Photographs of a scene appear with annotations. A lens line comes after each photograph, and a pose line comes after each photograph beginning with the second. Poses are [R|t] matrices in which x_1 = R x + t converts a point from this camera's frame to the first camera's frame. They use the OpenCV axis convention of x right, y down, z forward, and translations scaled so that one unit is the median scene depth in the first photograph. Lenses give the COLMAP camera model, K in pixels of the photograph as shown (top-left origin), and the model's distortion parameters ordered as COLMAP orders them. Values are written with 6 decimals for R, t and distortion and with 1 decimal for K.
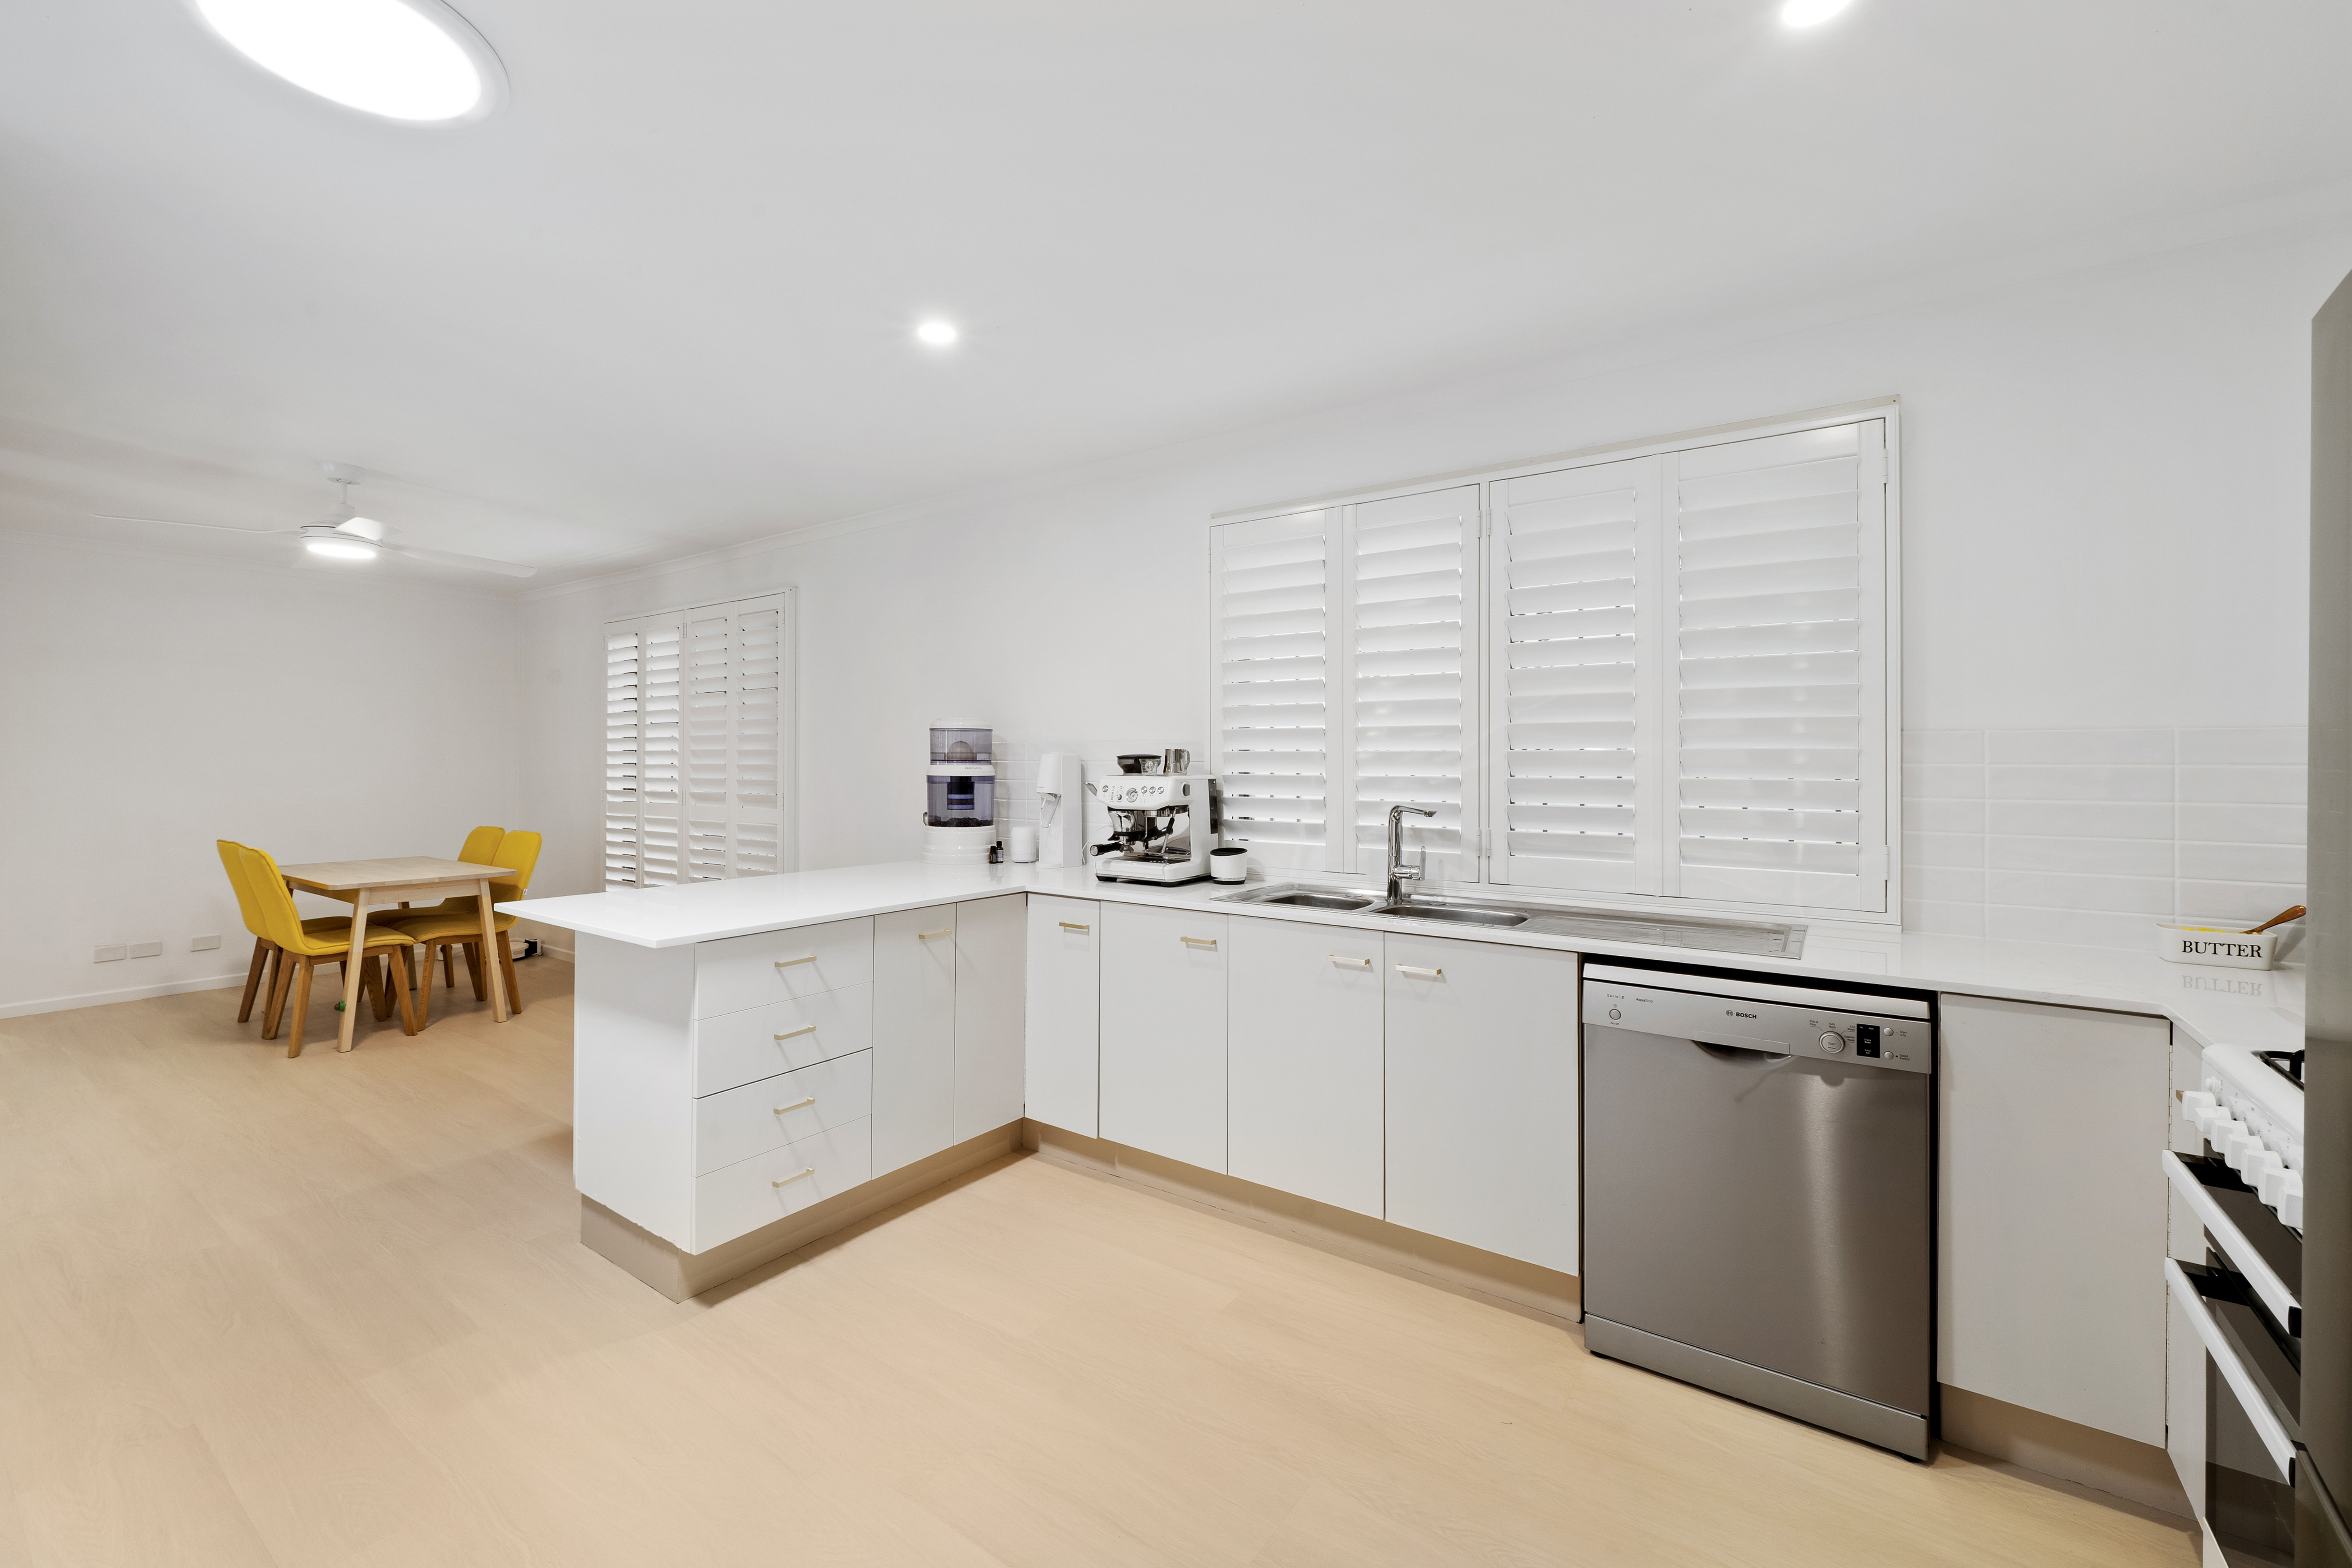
lens RADIAL K [[975.3, 0, 1138.2], [0, 975.3, 750.6], [0, 0, 1]] dist [-0.001623, -0.000285]
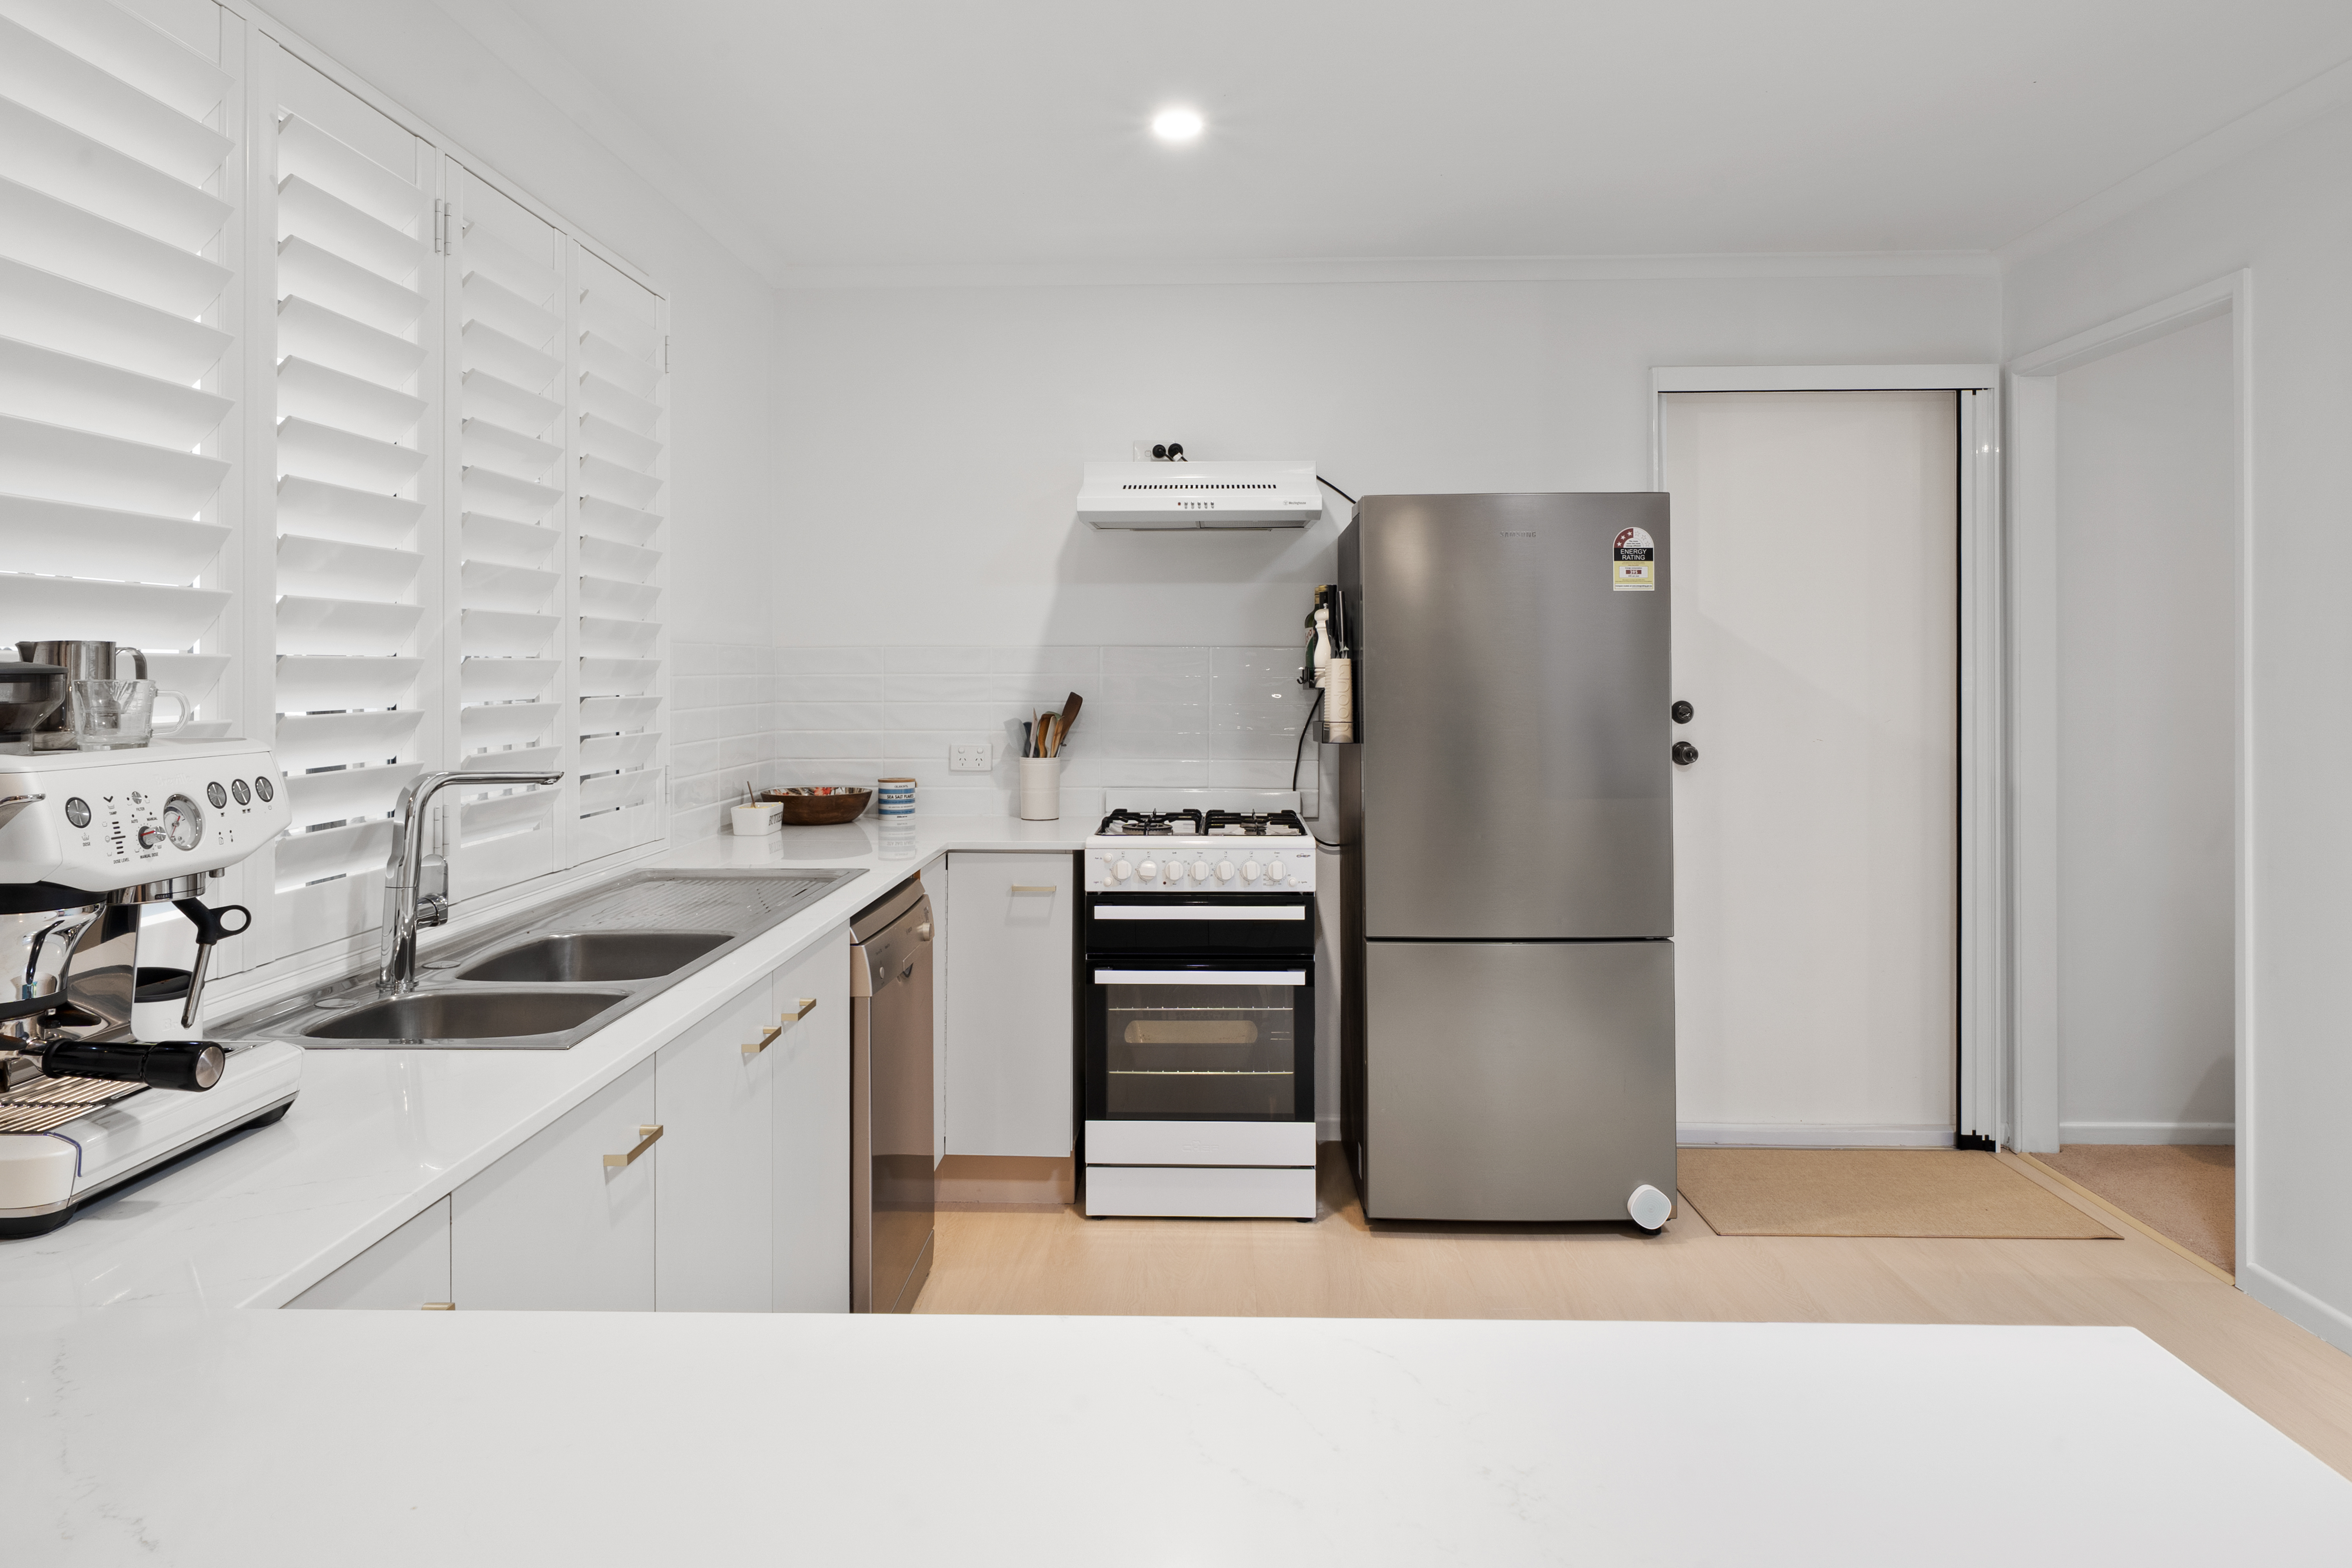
lens RADIAL K [[1479.6, 0, 1174.4], [0, 1479.6, 666.5], [0, 0, 1]] dist [0.000915, 0.000354]
pose [[-0.570230, -0.000119, 0.821485, -0.466663], [-0.005943, 0.999974, -0.003980, 0.005605], [-0.821464, -0.007151, -0.570216, 1.002165]]
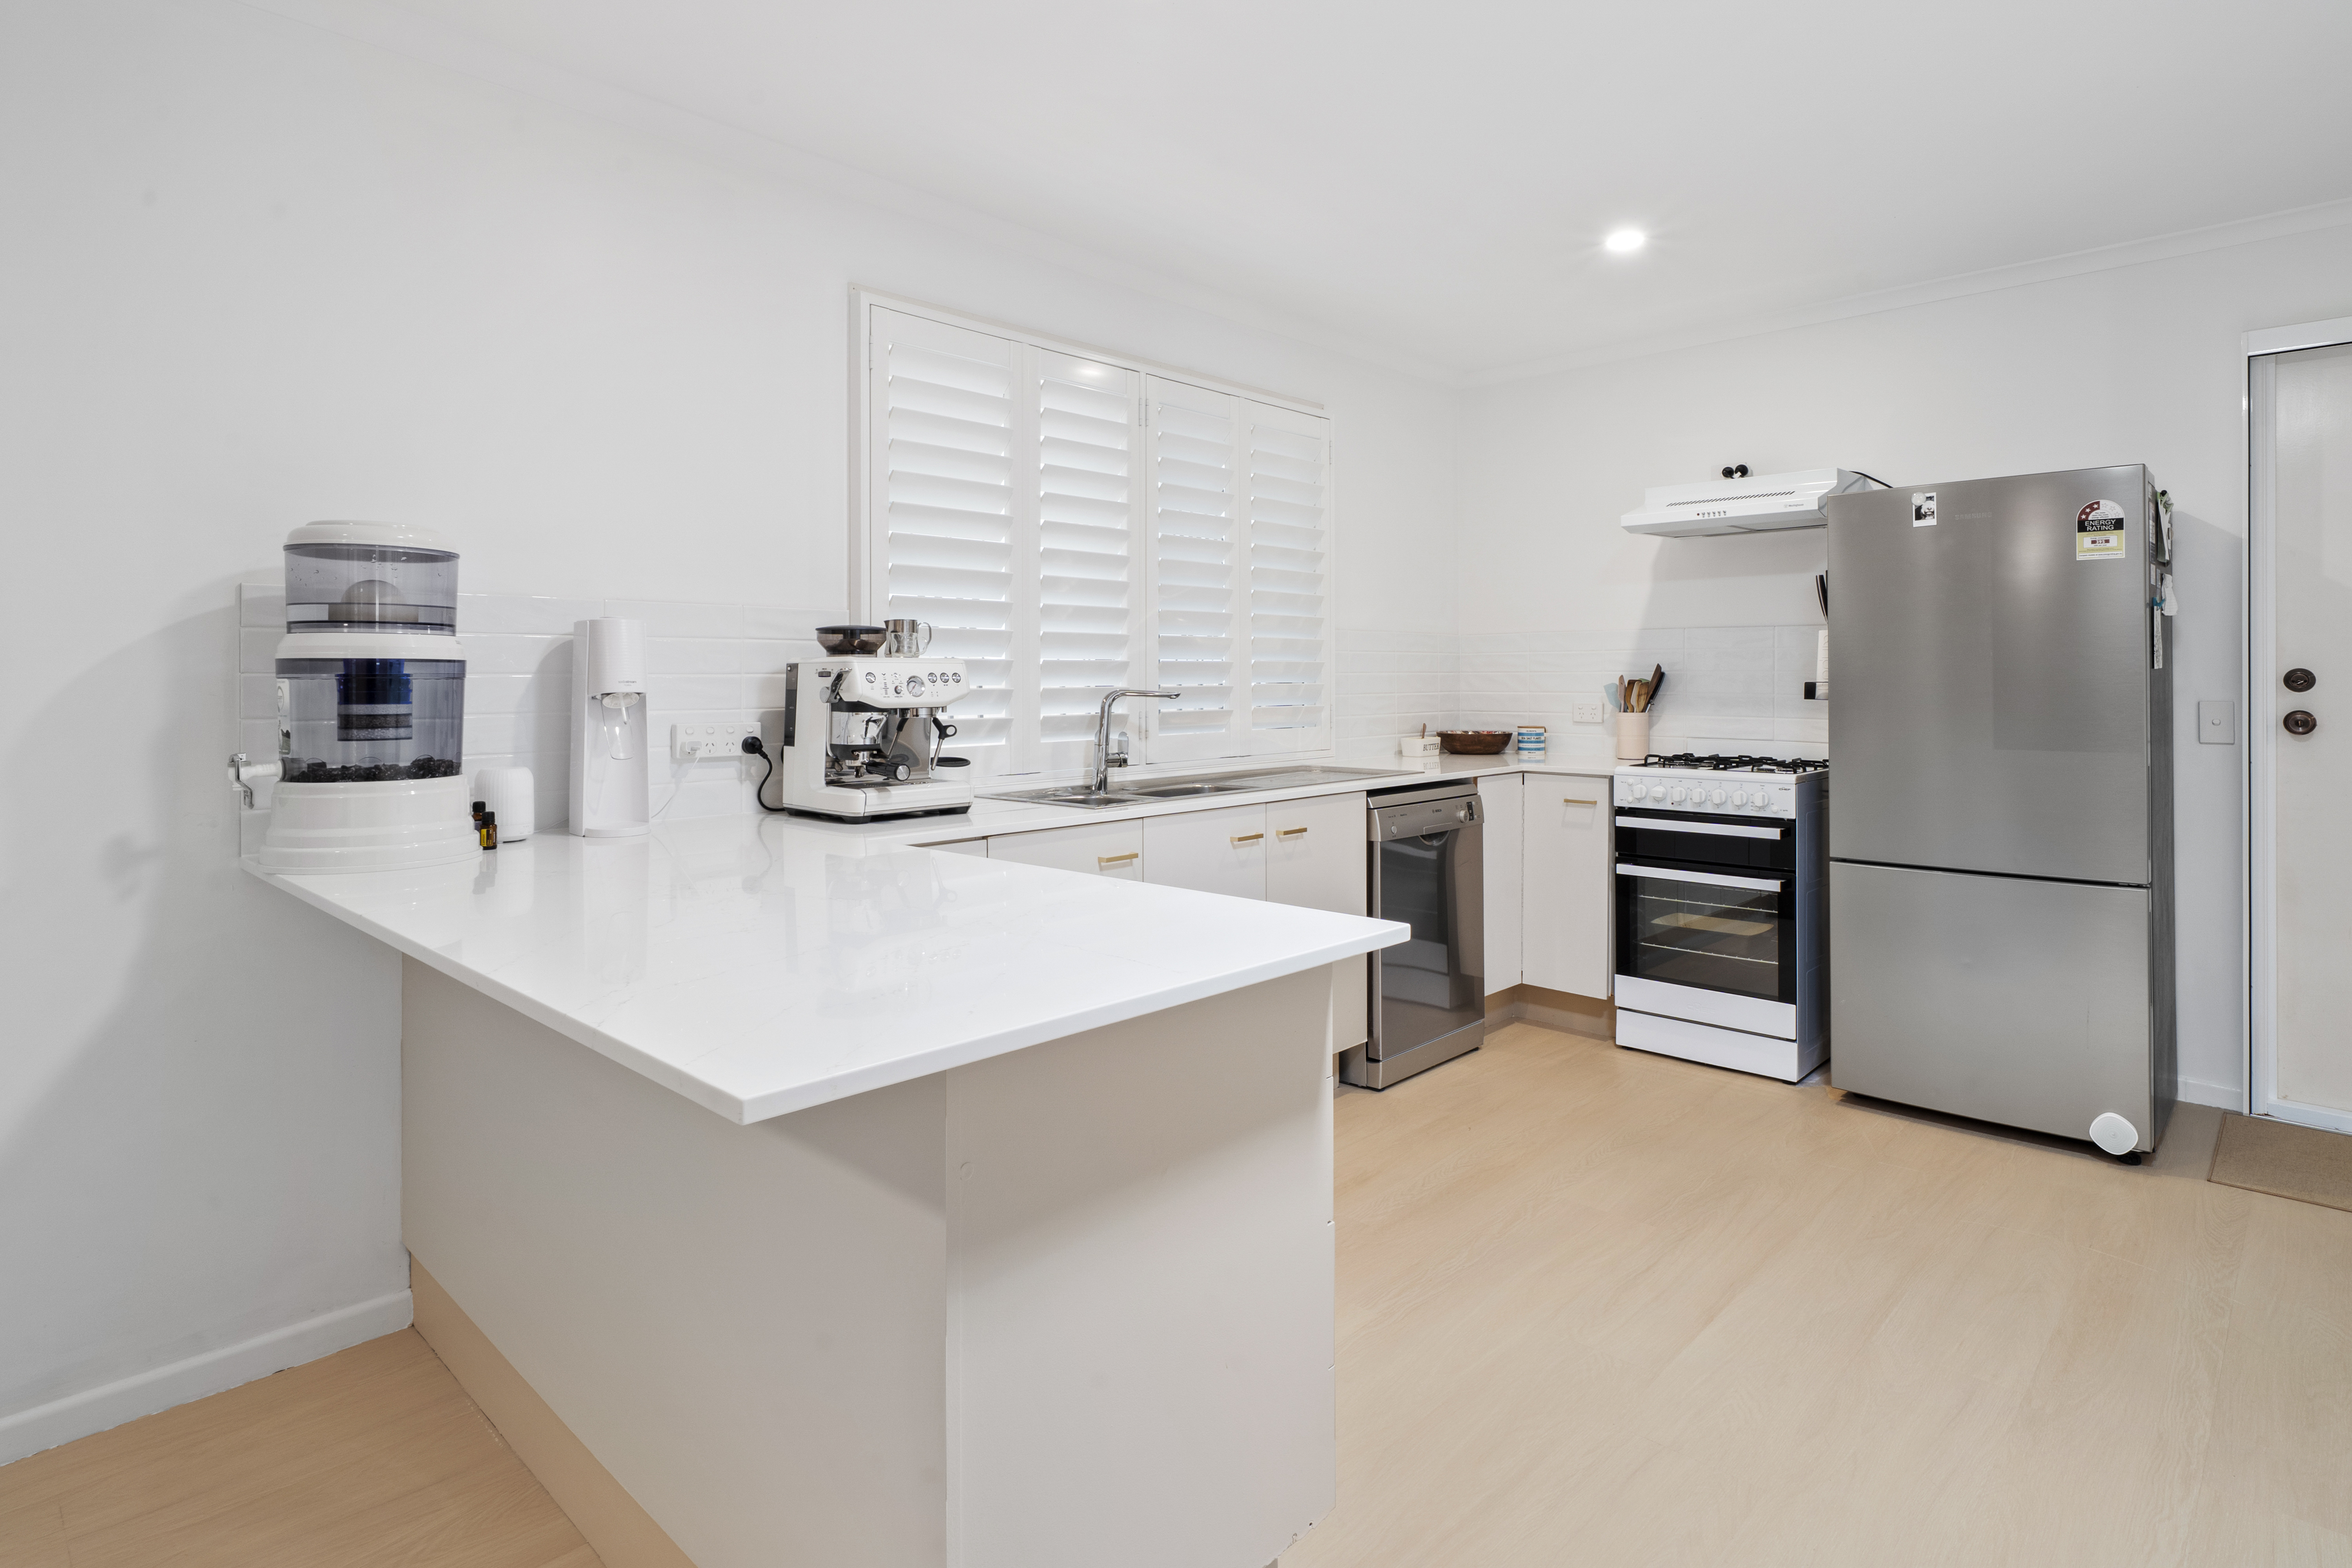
lens RADIAL K [[1224.0, 0, 1174.5], [0, 1224.0, 678.1], [0, 0, 1]] dist [0.001165, 0.000098]
pose [[0.129692, -0.003494, 0.991548, -0.811213], [-0.004201, 0.999983, 0.004074, 0.036138], [-0.991545, -0.004693, 0.129675, 0.710672]]
